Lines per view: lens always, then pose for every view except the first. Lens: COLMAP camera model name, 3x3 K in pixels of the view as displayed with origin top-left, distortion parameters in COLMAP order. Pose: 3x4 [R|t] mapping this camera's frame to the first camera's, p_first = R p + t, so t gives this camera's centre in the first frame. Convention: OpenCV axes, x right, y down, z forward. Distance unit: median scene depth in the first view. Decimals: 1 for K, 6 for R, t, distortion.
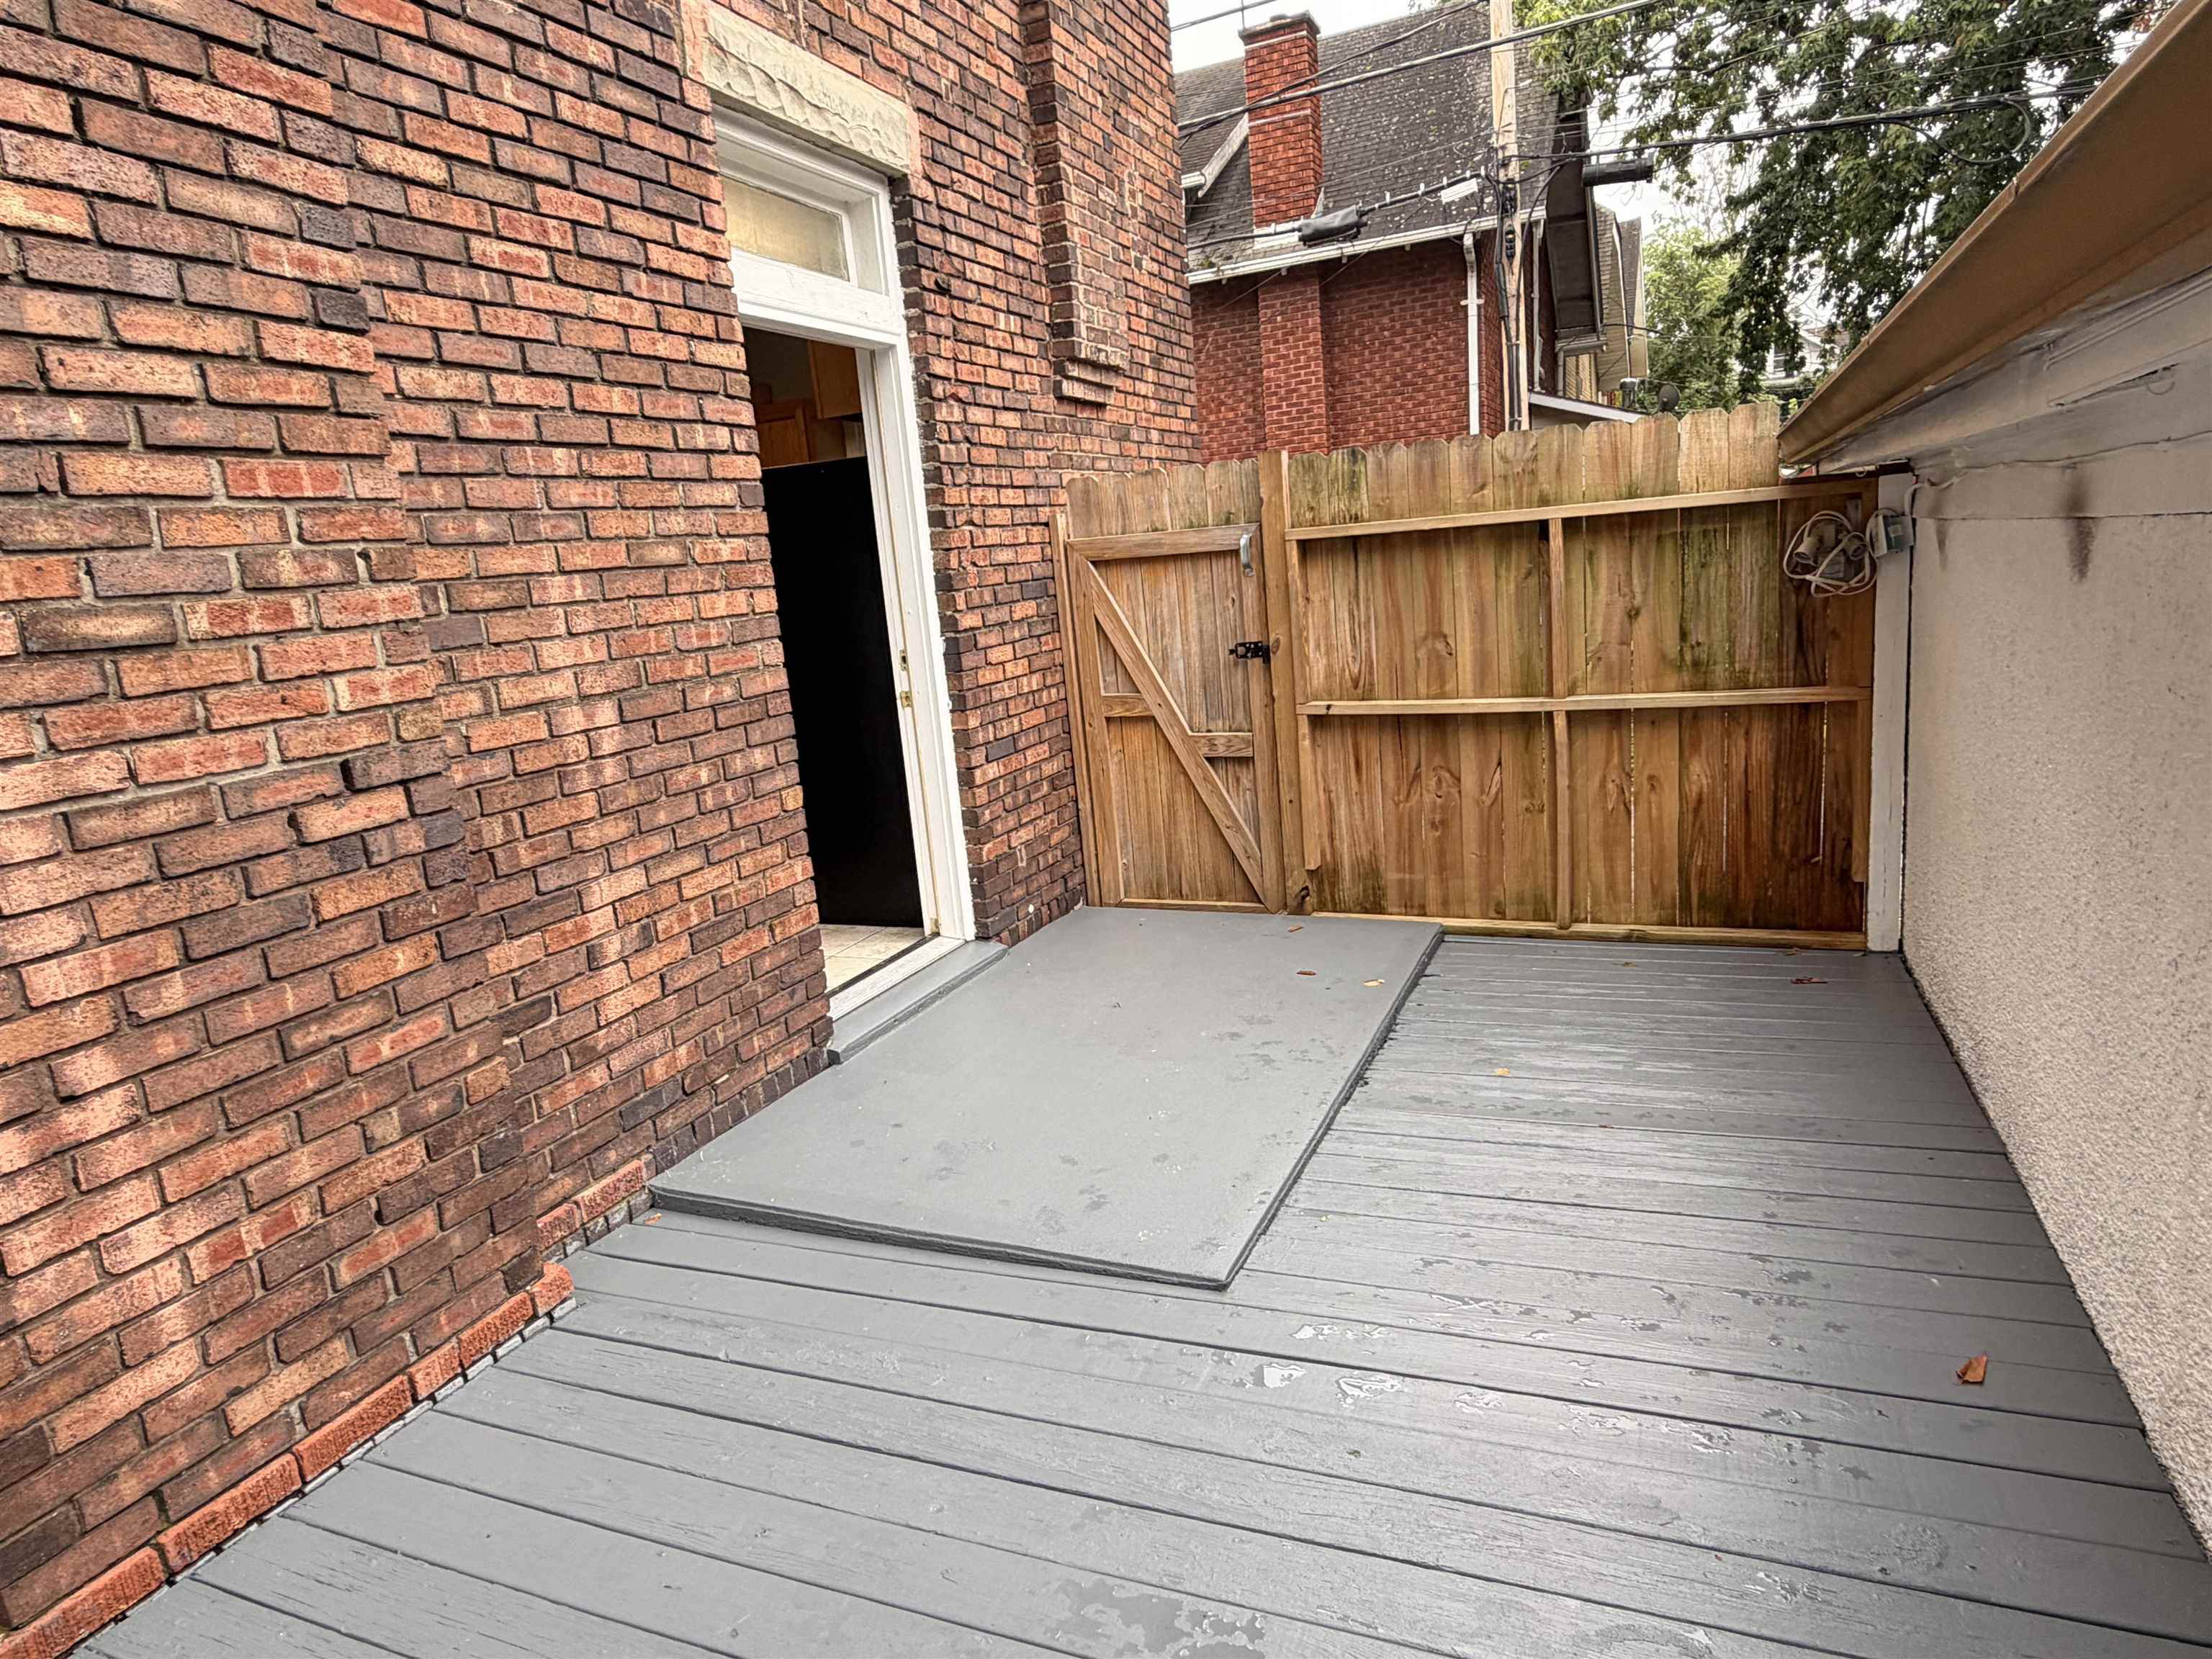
lens RADIAL K [[1302.9, 0, 1100.0], [0, 1302.9, 832.6], [0, 0, 1]] dist [-0.000821, 0.003274]
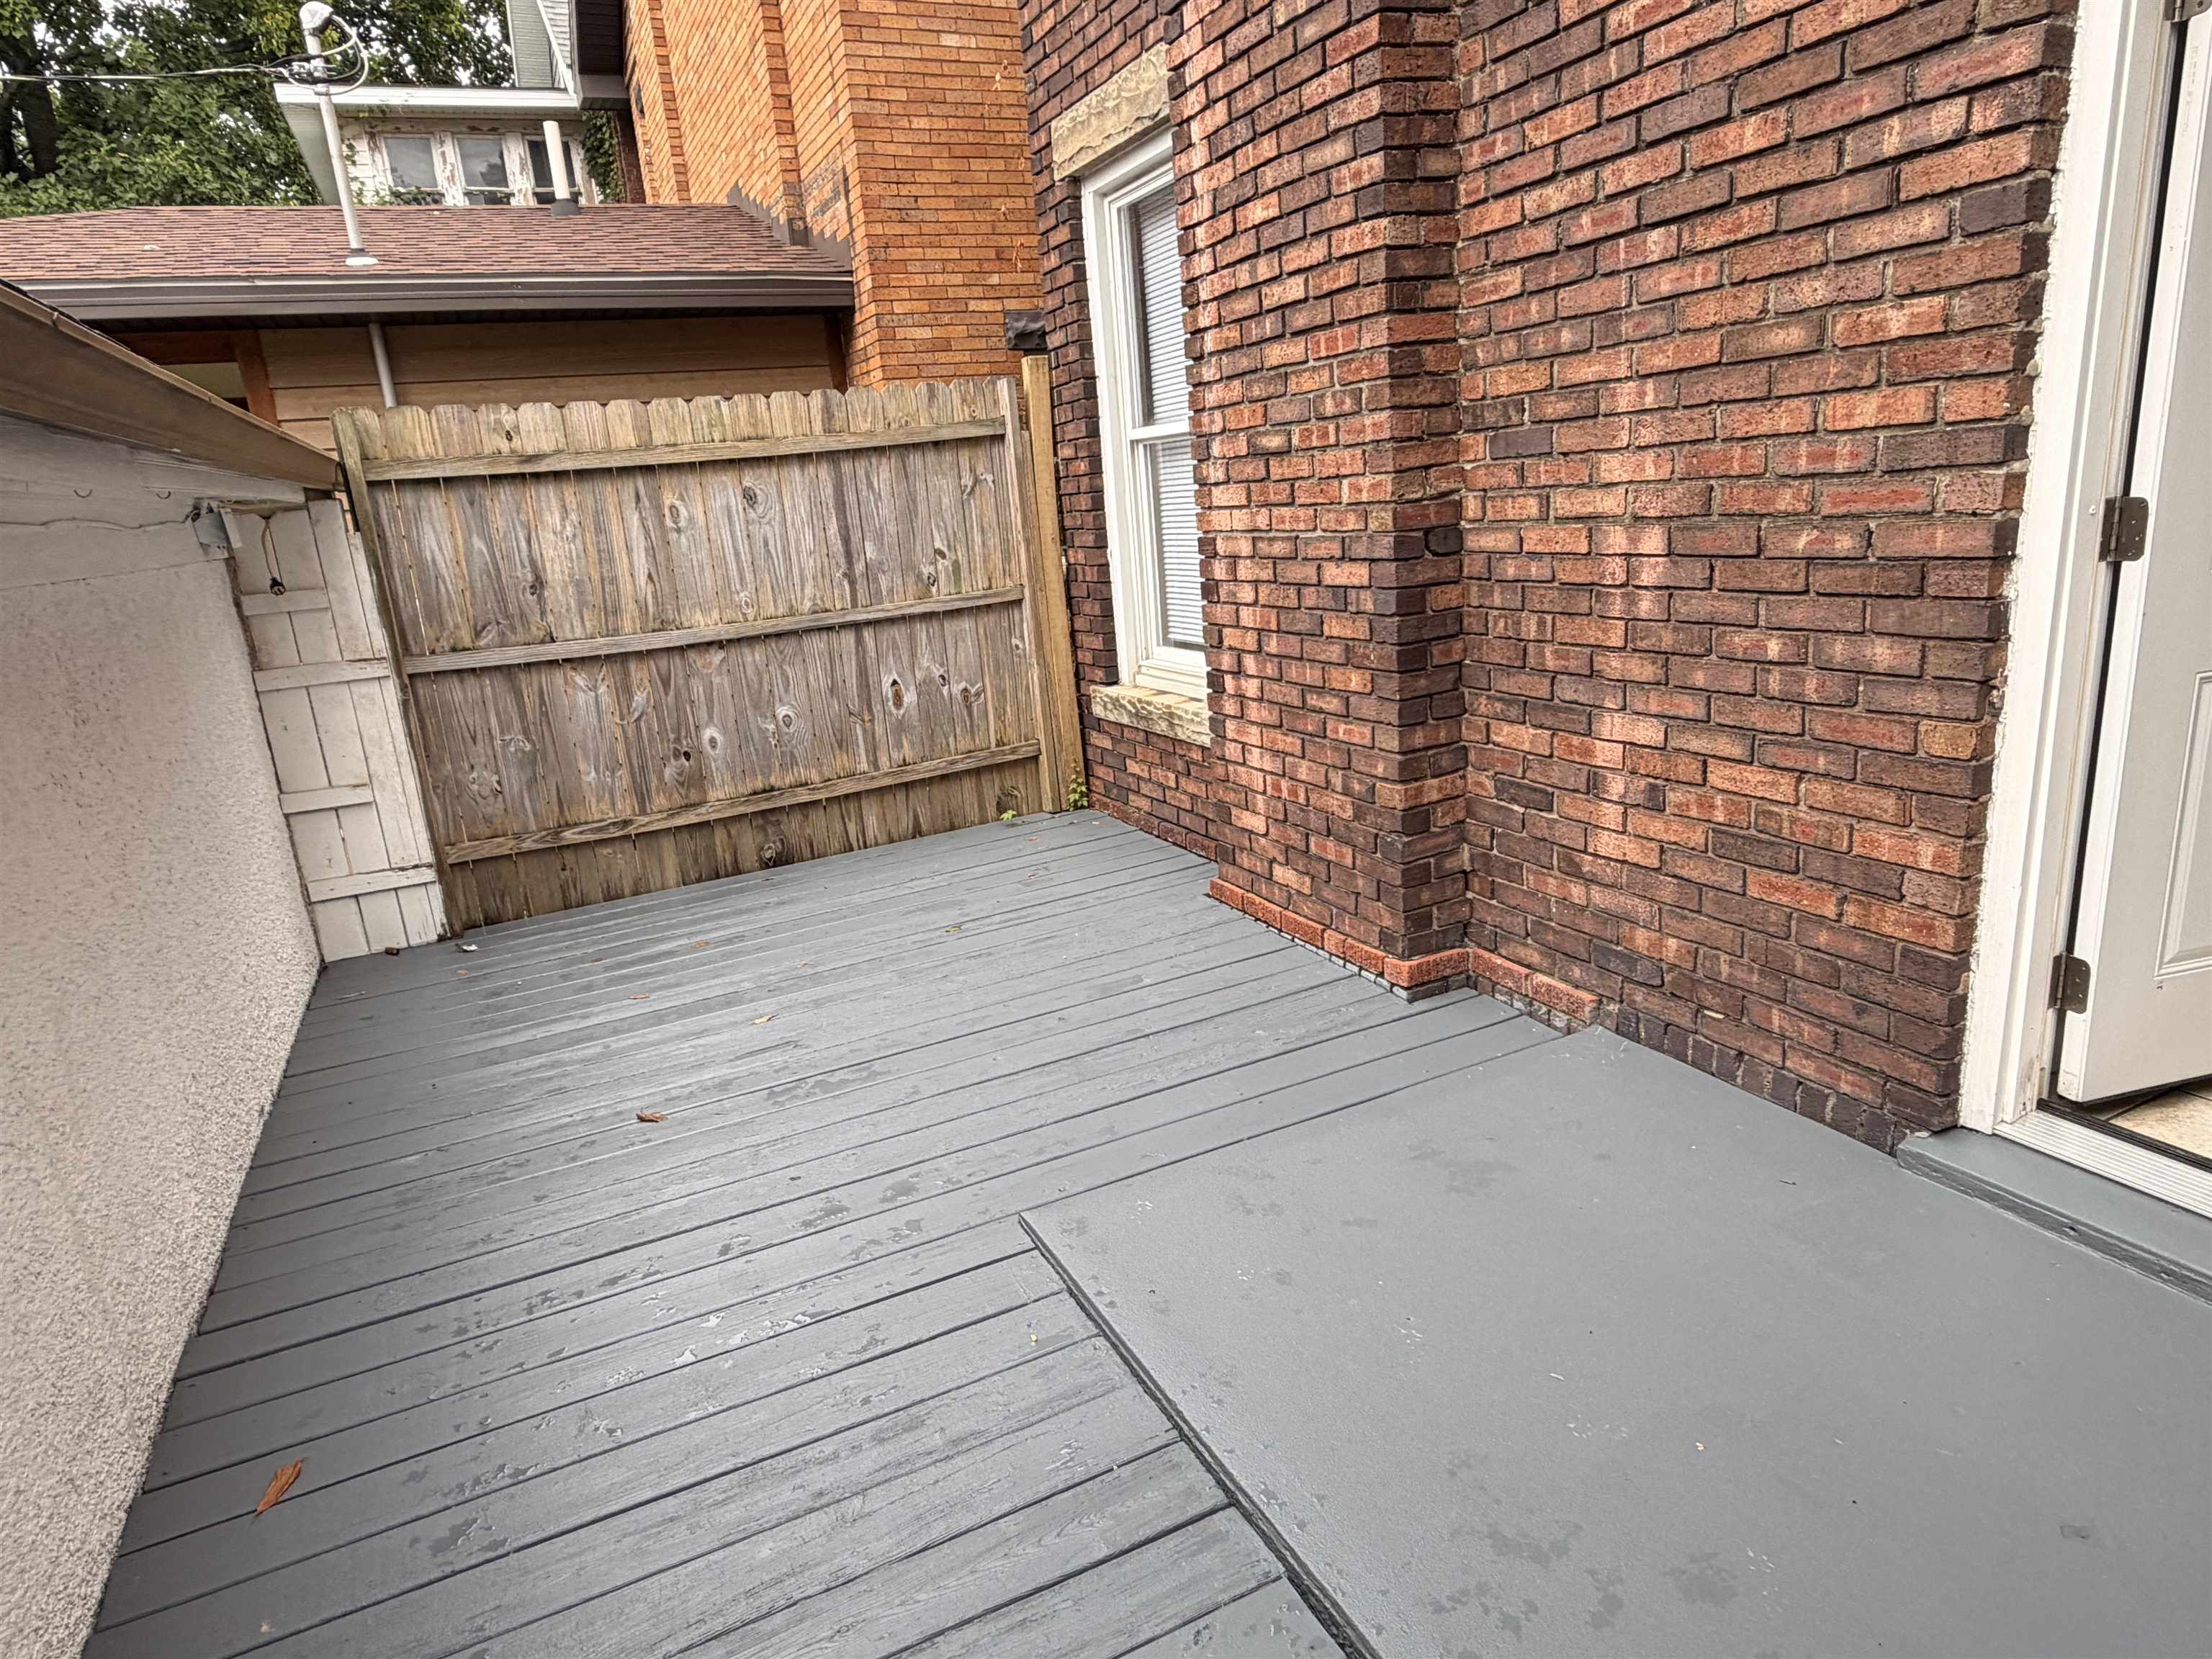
lens RADIAL K [[1302.9, 0, 1095.6], [0, 1302.9, 834.1], [0, 0, 1]] dist [-0.000821, 0.003274]
pose [[-0.642876, 0.330459, -0.691019, 0.599073], [-0.018904, 0.895029, 0.445608, -0.330787], [0.765737, 0.299534, -0.569145, 1.401928]]
